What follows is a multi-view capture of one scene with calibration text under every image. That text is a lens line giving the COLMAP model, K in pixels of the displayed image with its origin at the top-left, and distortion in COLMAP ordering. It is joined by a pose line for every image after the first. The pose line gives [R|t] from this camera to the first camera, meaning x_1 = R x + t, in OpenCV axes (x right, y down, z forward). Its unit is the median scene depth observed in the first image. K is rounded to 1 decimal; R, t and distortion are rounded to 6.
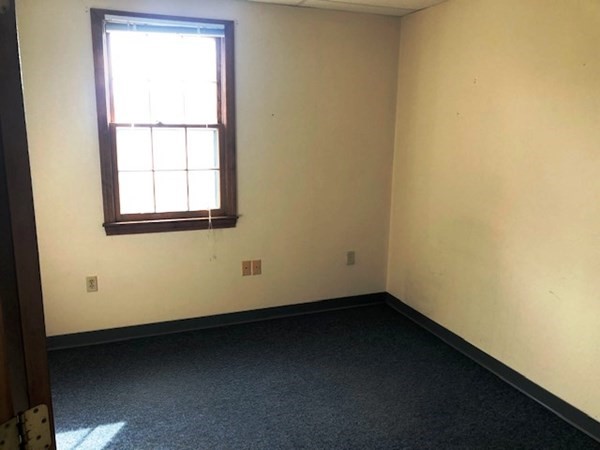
lens RADIAL K [[483.0, 0, 299.5], [0, 483.0, 242.0], [0, 0, 1]] dist [0.011099, -0.002296]
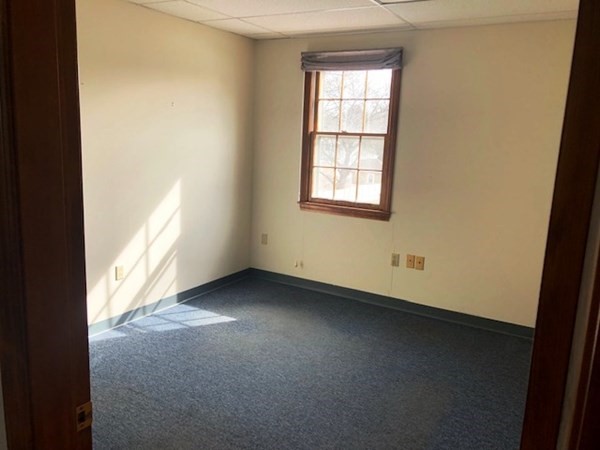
lens RADIAL K [[494.3, 0, 300.0], [0, 494.3, 225.0], [0, 0, 1]] dist [0.030519, -0.002643]
pose [[0.623095, 0.164200, -0.764716, 0.689939], [-0.186985, 0.980637, 0.058206, -0.054758], [0.759466, 0.106722, 0.641733, 0.078016]]
